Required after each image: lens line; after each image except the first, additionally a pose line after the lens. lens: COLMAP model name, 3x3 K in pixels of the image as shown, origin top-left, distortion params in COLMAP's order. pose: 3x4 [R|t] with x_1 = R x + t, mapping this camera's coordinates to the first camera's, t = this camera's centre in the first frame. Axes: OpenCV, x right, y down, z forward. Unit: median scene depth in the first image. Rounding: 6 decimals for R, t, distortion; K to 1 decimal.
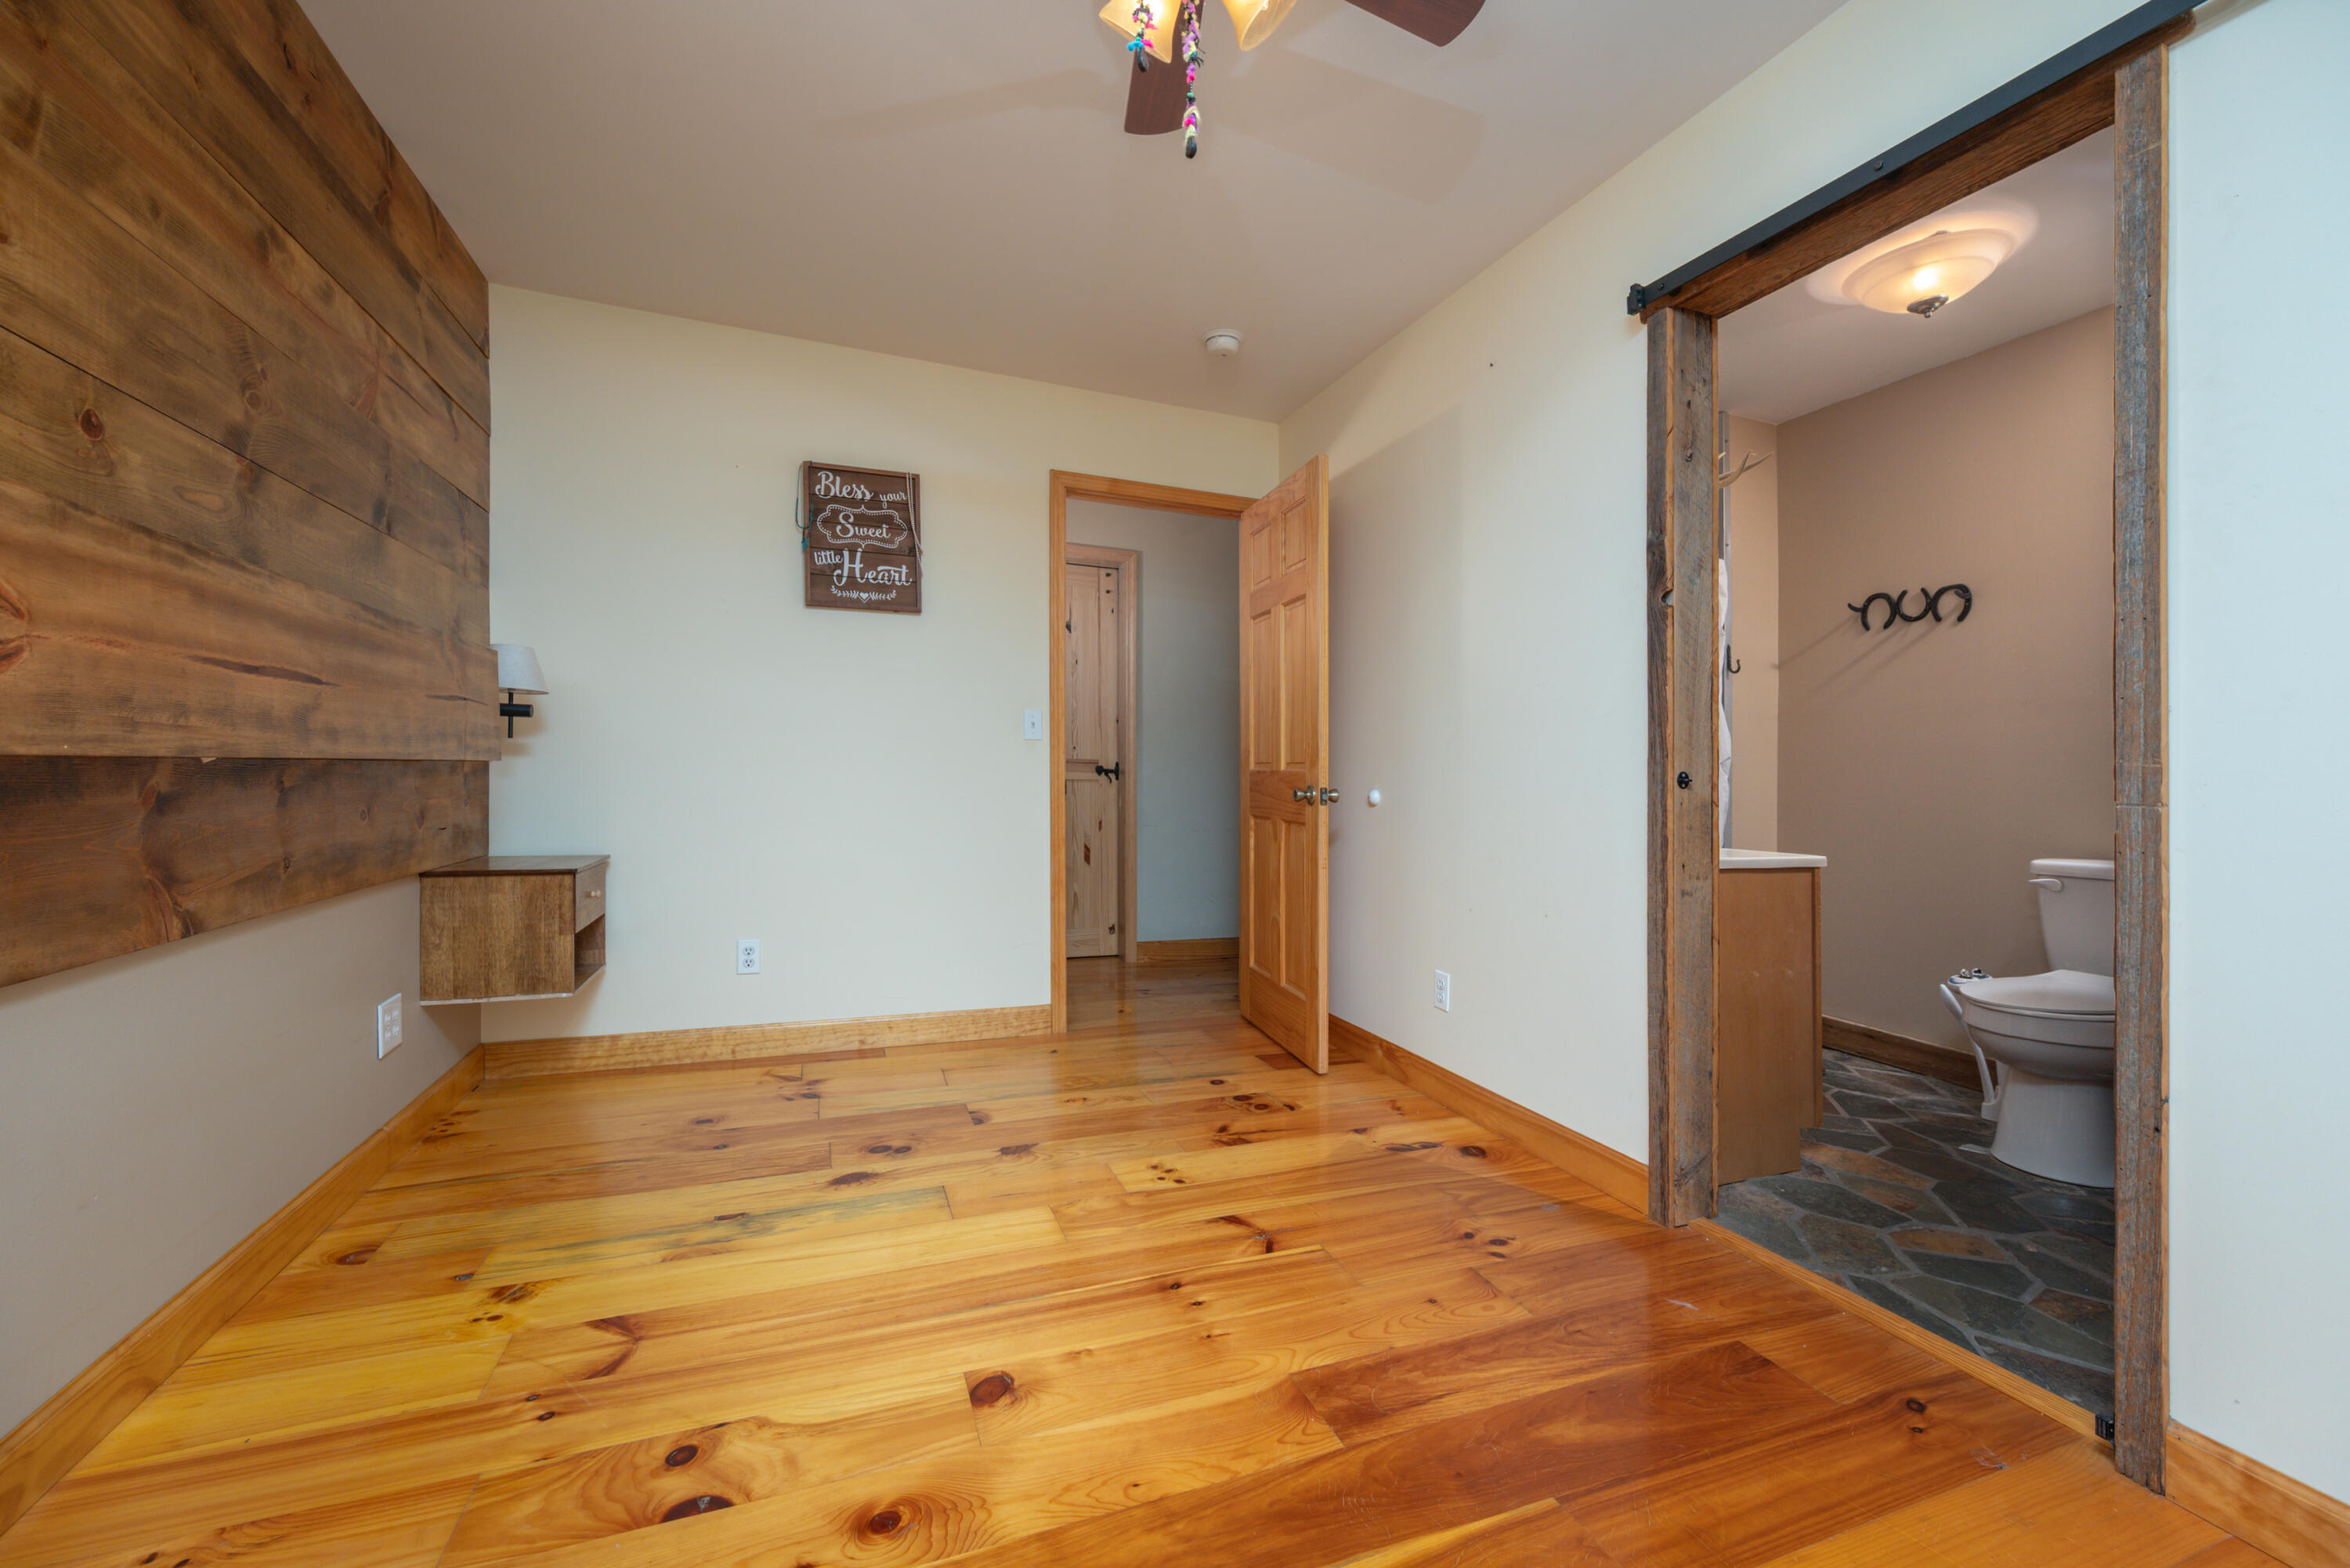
lens RADIAL K [[942.2, 0, 1205.5], [0, 942.2, 766.4], [0, 0, 1]] dist [0.000767, 0.000071]
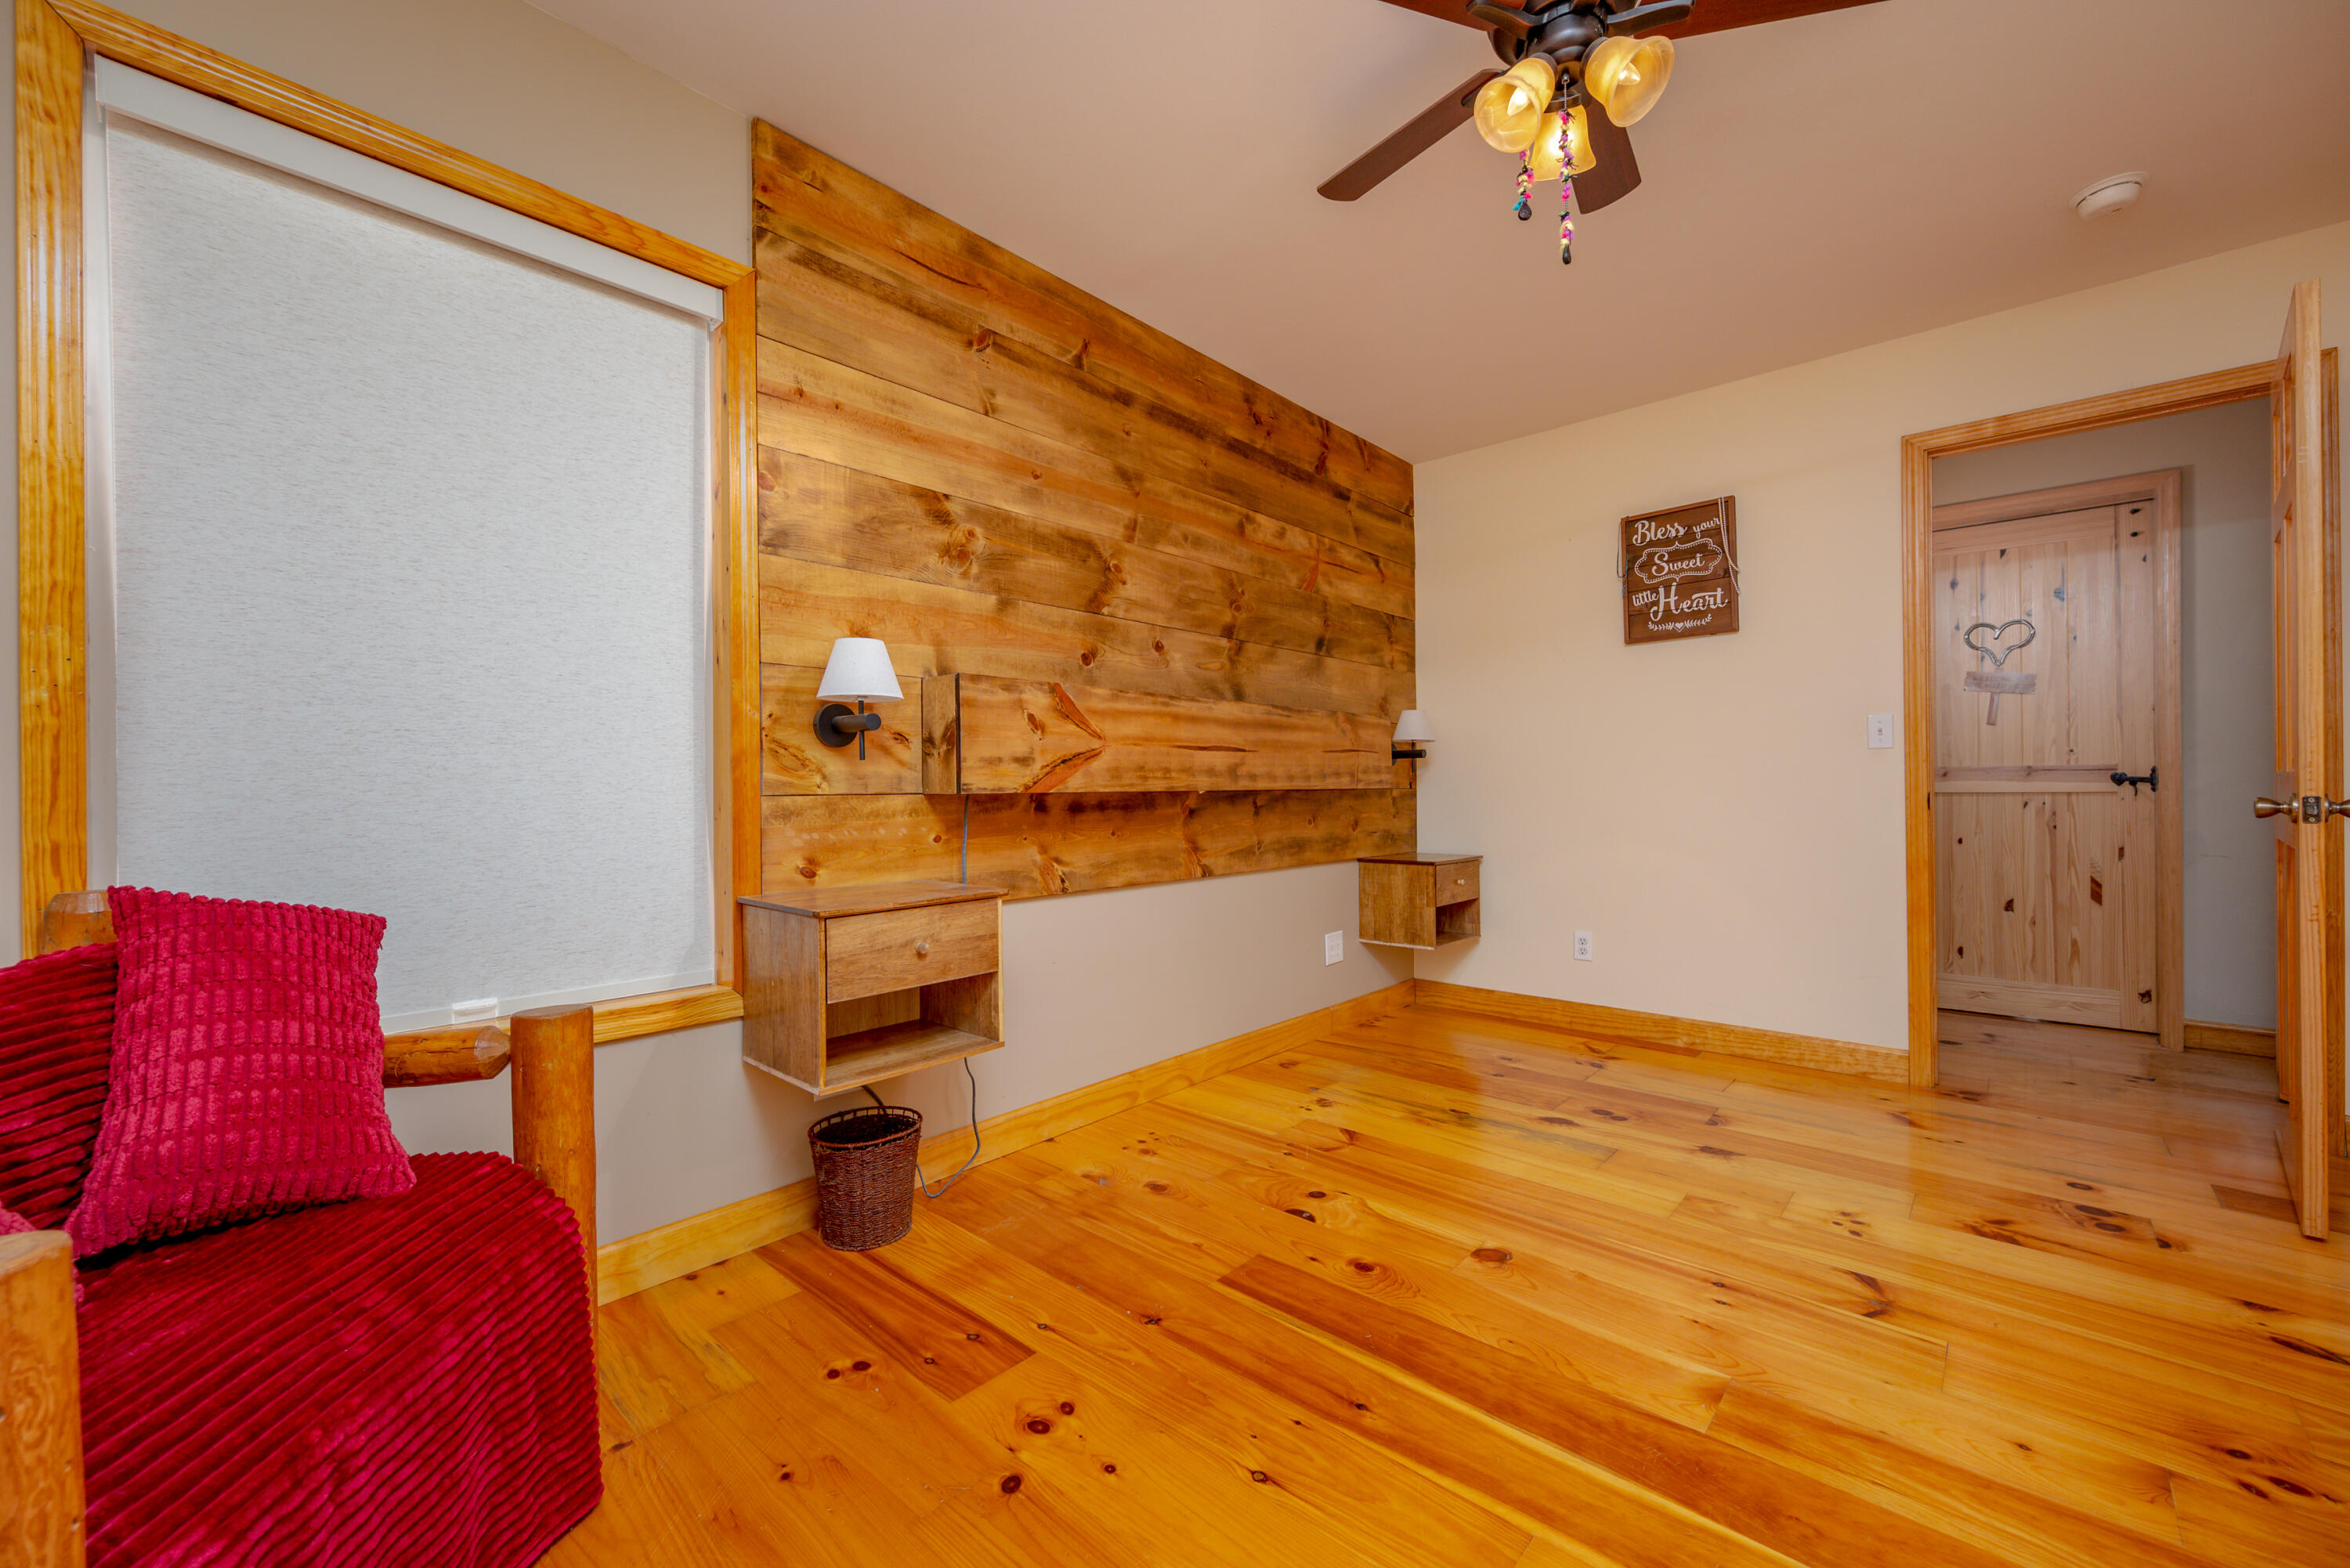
lens RADIAL K [[933.9, 0, 1175.0], [0, 933.9, 784.0], [0, 0, 1]] dist [-0.001756, -0.000289]
pose [[0.434331, -0.029976, -0.900255, 0.504204], [0.025229, 0.999459, -0.021107, 0.010837], [0.900400, -0.013545, 0.434852, 0.026304]]
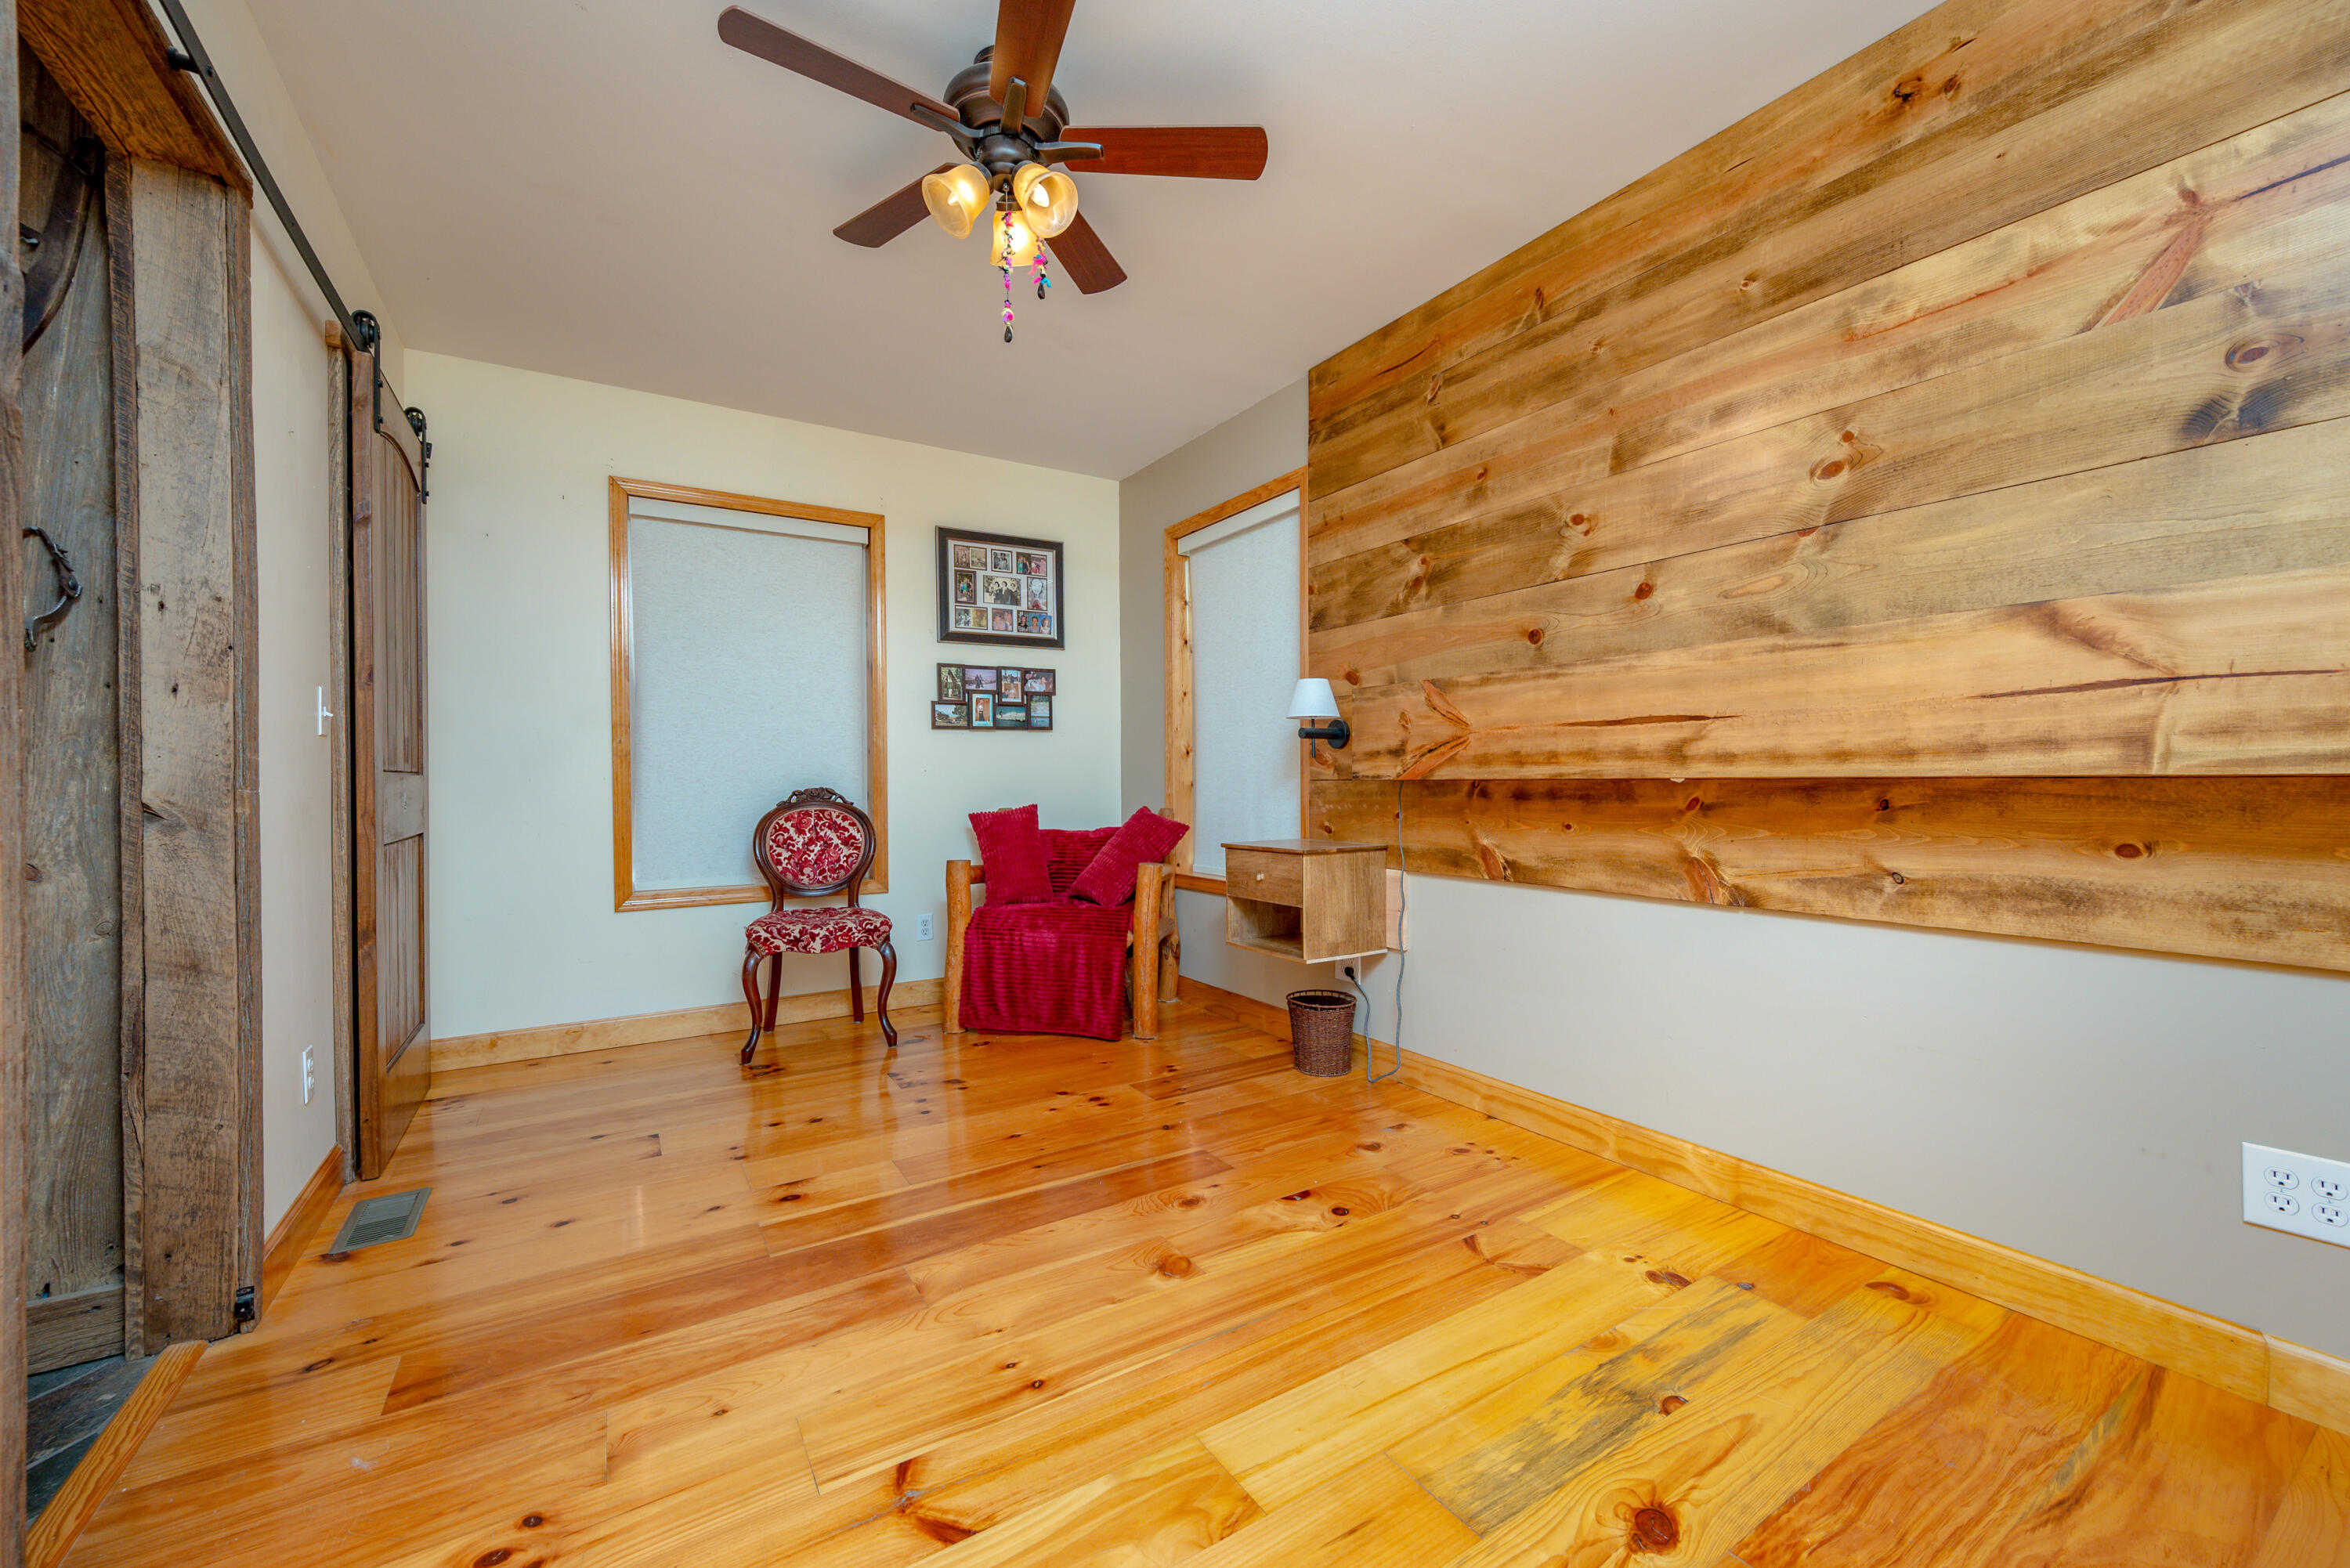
lens RADIAL K [[933.9, 0, 1175.0], [0, 933.9, 784.0], [0, 0, 1]] dist [-0.001756, -0.000289]
pose [[-0.986752, -0.018515, -0.161178, -0.006564], [-0.017290, 0.999810, -0.009000, 0.016563], [0.161314, -0.006094, -0.986884, 1.451476]]
